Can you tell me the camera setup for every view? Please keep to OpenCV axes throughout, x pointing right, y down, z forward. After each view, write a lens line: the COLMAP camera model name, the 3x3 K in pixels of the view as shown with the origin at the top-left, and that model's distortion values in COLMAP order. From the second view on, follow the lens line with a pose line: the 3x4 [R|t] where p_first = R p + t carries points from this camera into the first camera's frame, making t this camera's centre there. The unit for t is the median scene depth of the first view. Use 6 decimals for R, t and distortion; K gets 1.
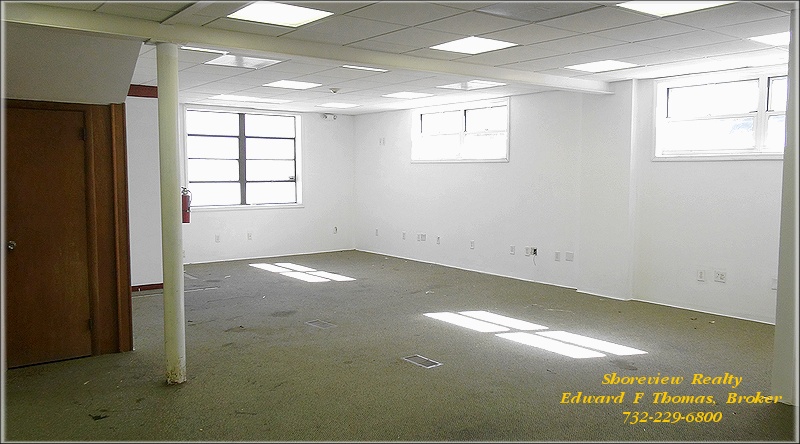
lens RADIAL K [[636.6, 0, 400.0], [0, 636.6, 222.0], [0, 0, 1]] dist [0.006958, 0.002758]
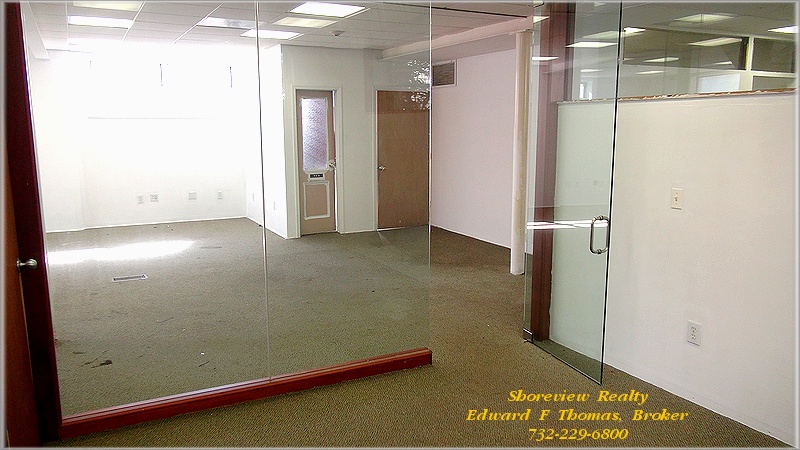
lens RADIAL K [[608.5, 0, 400.0], [0, 608.5, 225.0], [0, 0, 1]] dist [-0.000326, -0.001069]
pose [[0.169802, -0.155724, 0.973097, -1.083052], [0.089864, 0.985769, 0.142070, 0.003589], [-0.981372, 0.063323, 0.181380, 0.317177]]
